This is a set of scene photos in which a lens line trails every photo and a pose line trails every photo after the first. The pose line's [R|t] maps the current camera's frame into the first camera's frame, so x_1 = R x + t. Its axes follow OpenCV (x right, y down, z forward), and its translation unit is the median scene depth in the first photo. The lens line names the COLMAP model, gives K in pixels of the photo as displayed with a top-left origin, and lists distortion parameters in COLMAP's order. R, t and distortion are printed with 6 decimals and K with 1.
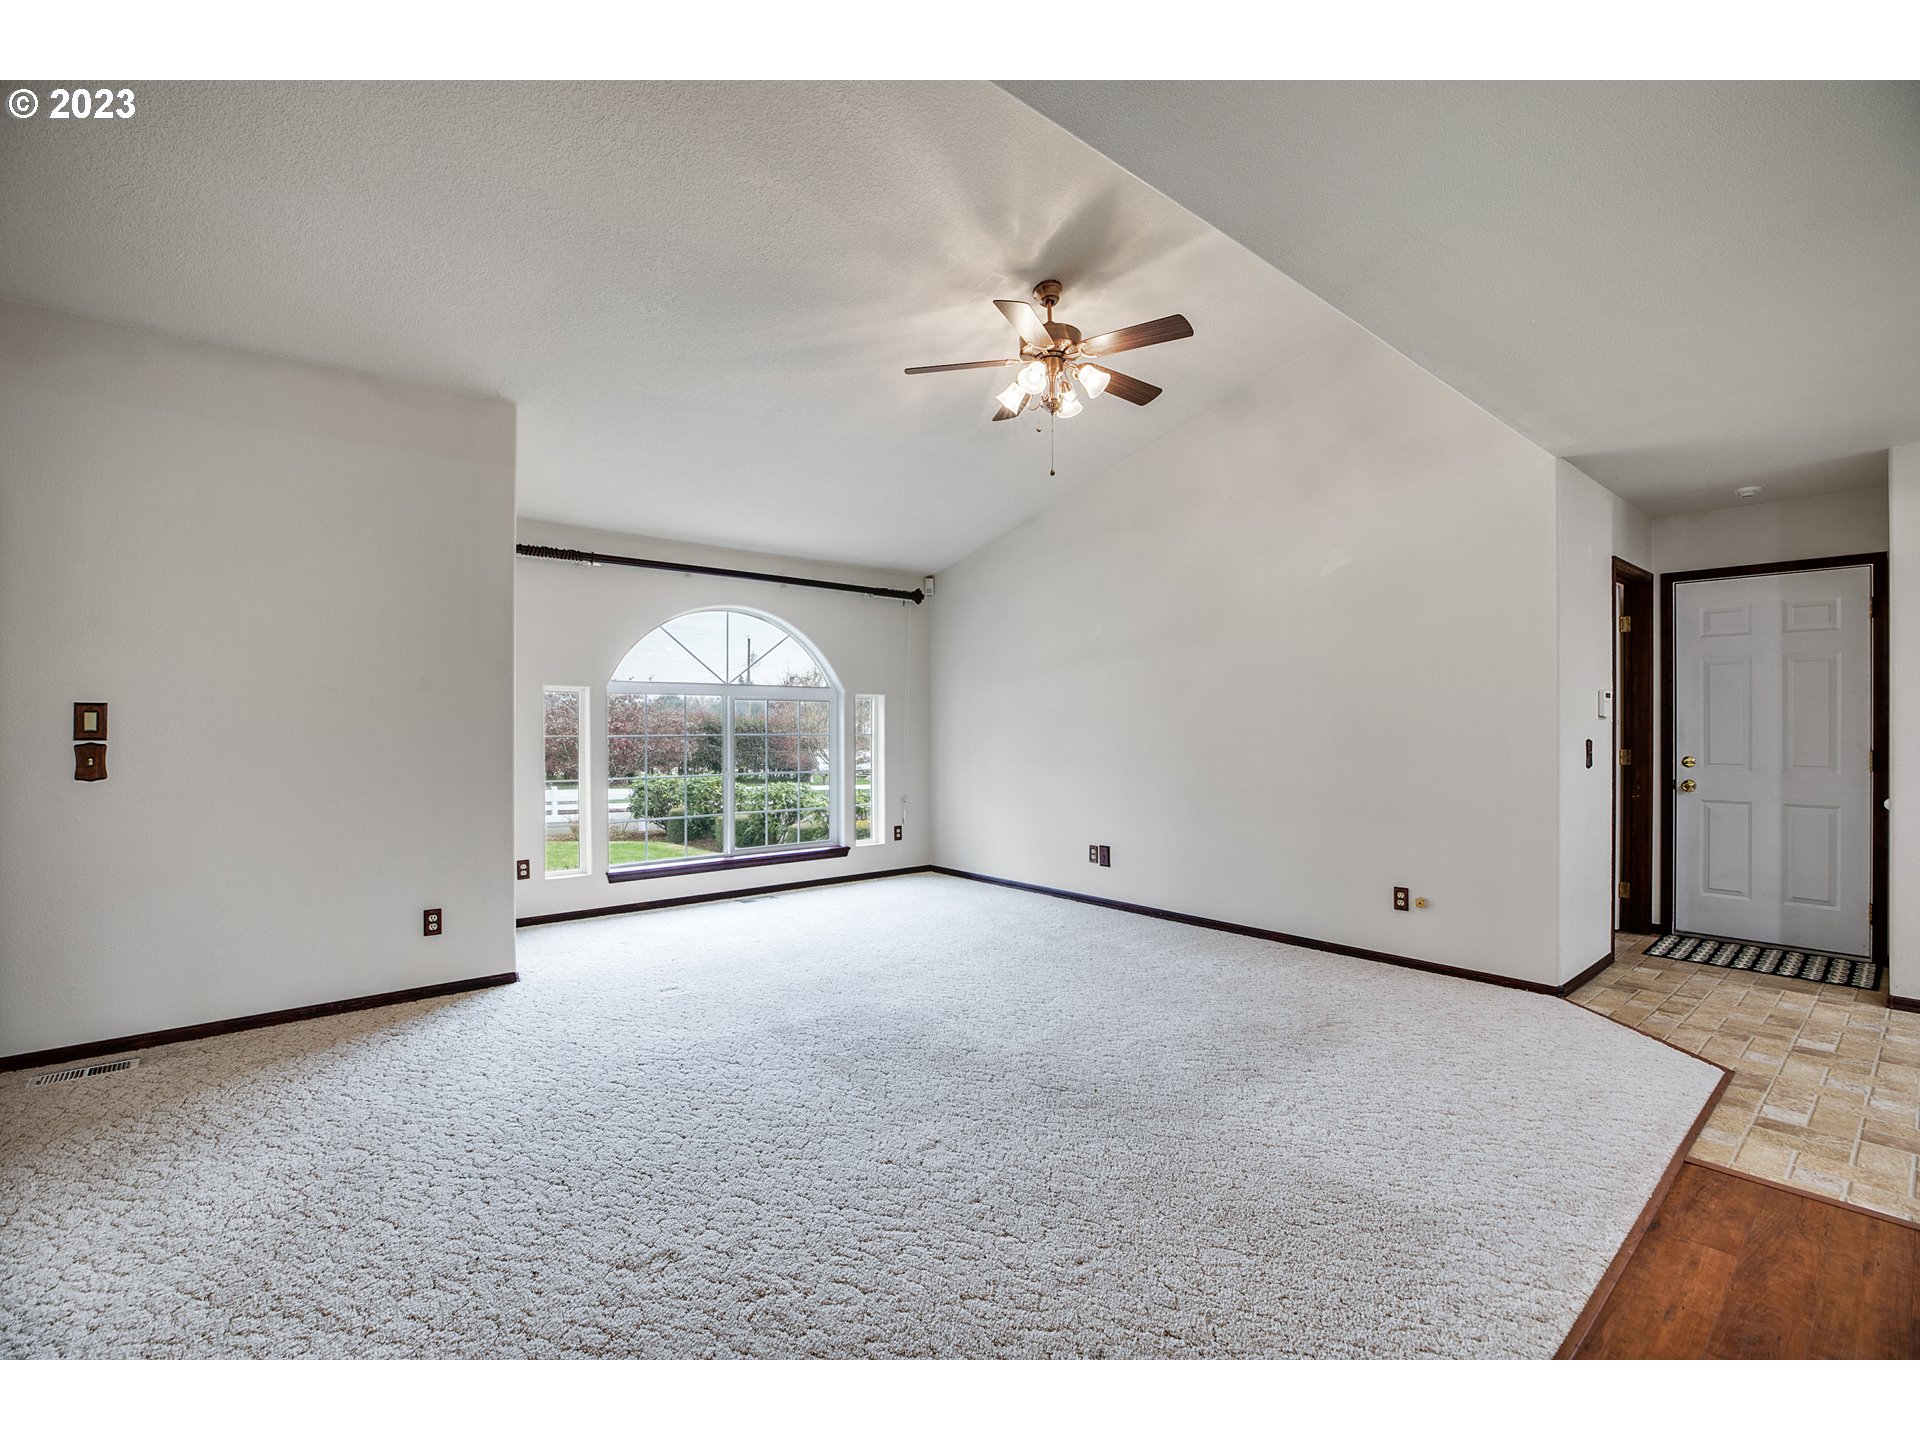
lens RADIAL K [[868.1, 0, 960.0], [0, 868.1, 720.0], [0, 0, 1]] dist [0.003926, -0.000190]
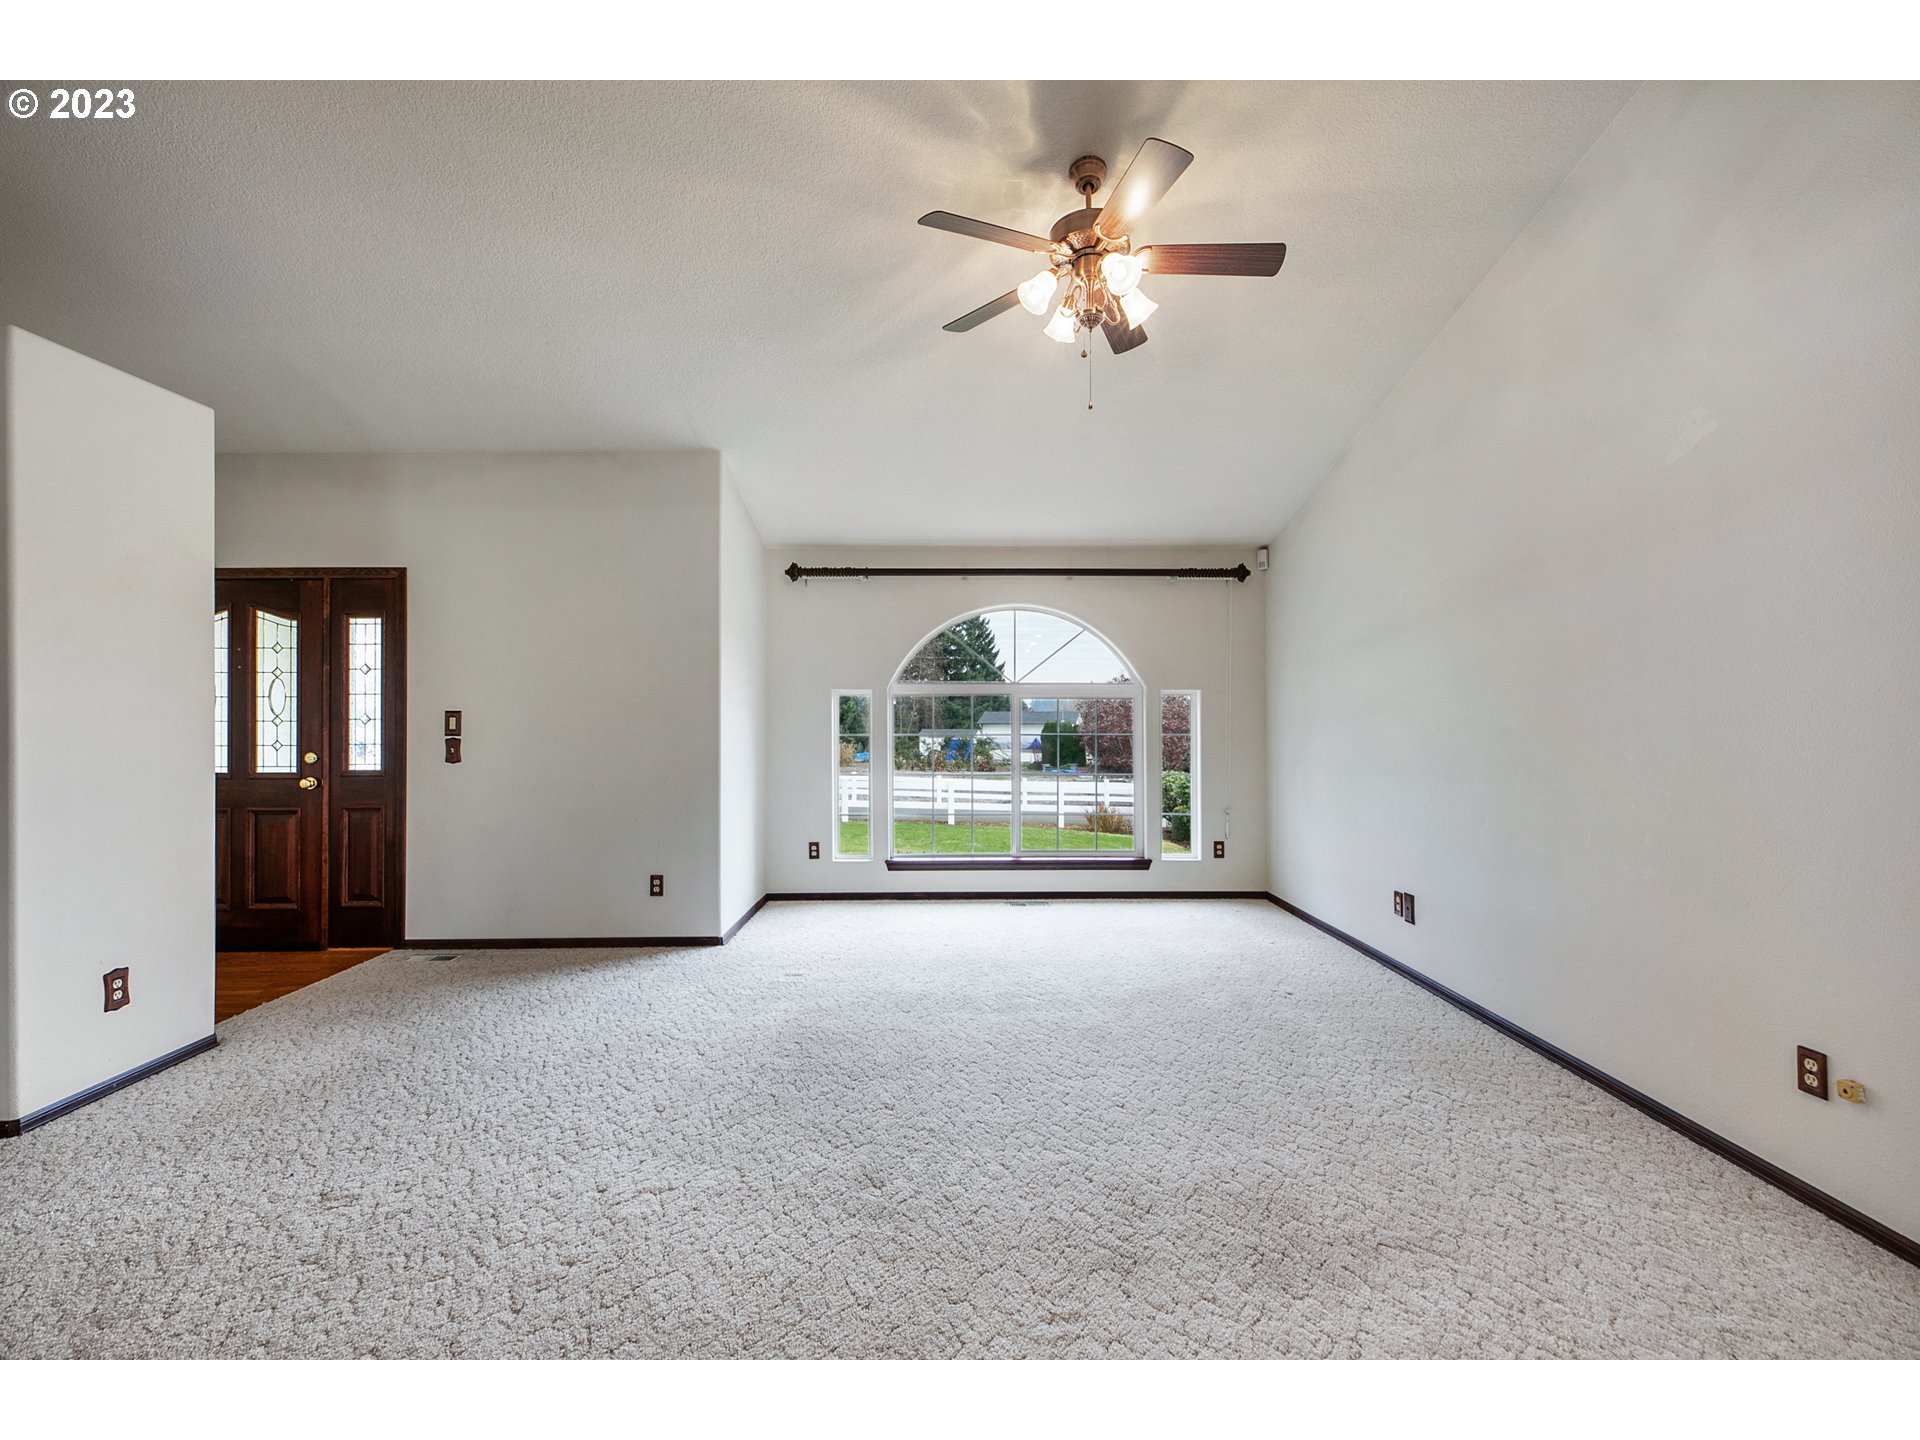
lens RADIAL K [[860.2, 0, 971.9], [0, 860.2, 709.7], [0, 0, 1]] dist [0.027011, -0.000067]
pose [[0.775957, -0.009810, -0.630709, 0.380586], [0.004425, 0.999939, -0.010108, -0.001526], [0.630770, 0.005052, 0.775953, 0.244332]]
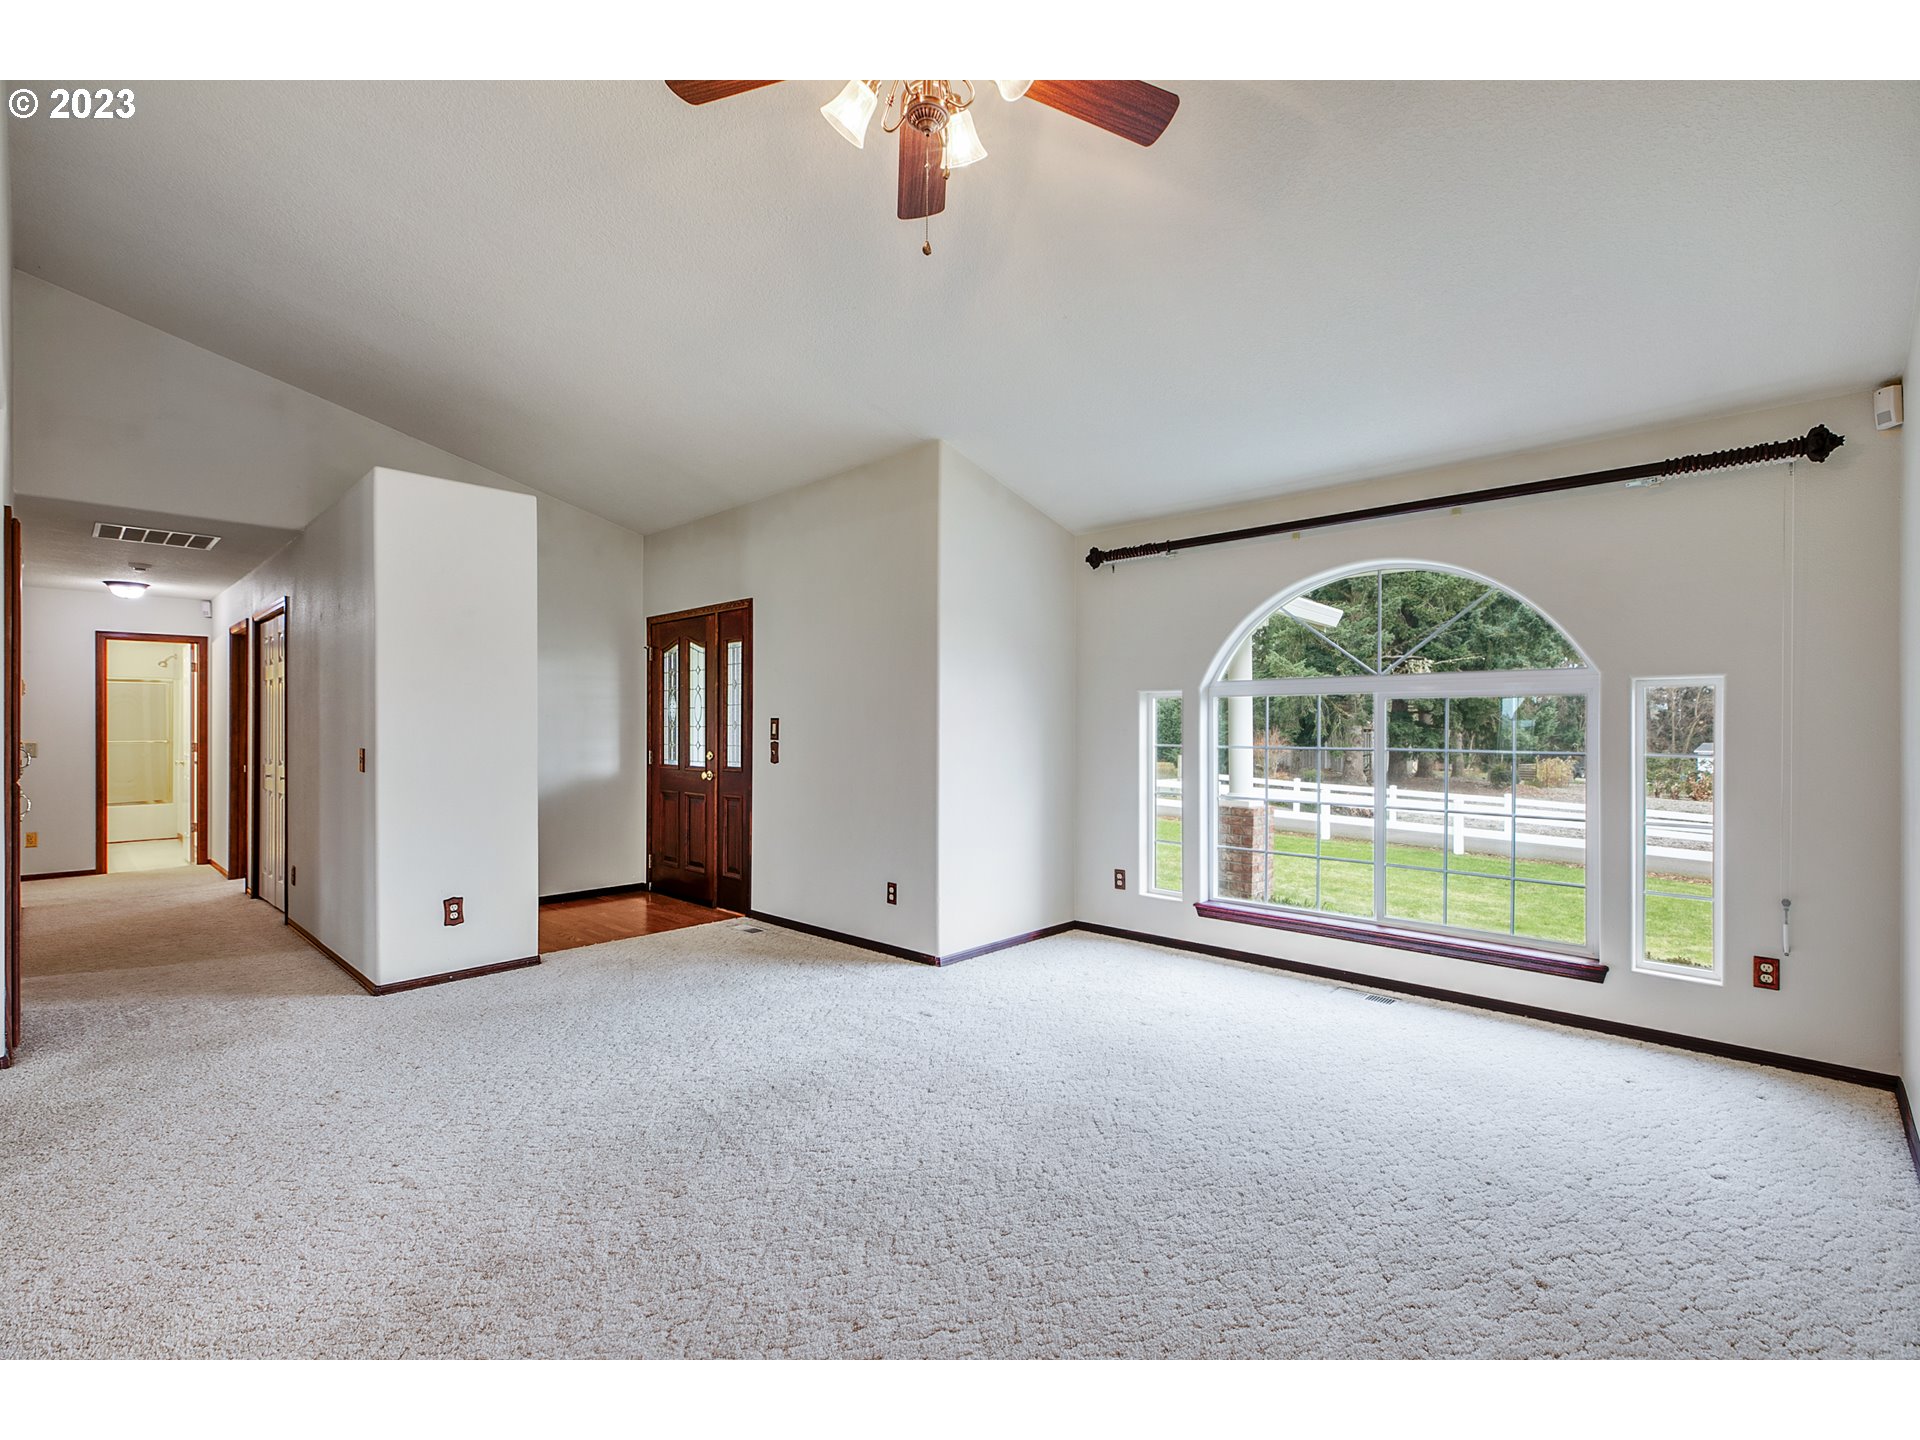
lens RADIAL K [[880.4, 0, 988.9], [0, 880.4, 726.9], [0, 0, 1]] dist [0.018201, -0.000559]
pose [[0.124530, -0.000849, -0.992215, 0.473244], [0.000865, 0.999999, -0.000747, -0.000420], [0.992215, -0.000765, 0.124531, 0.725177]]
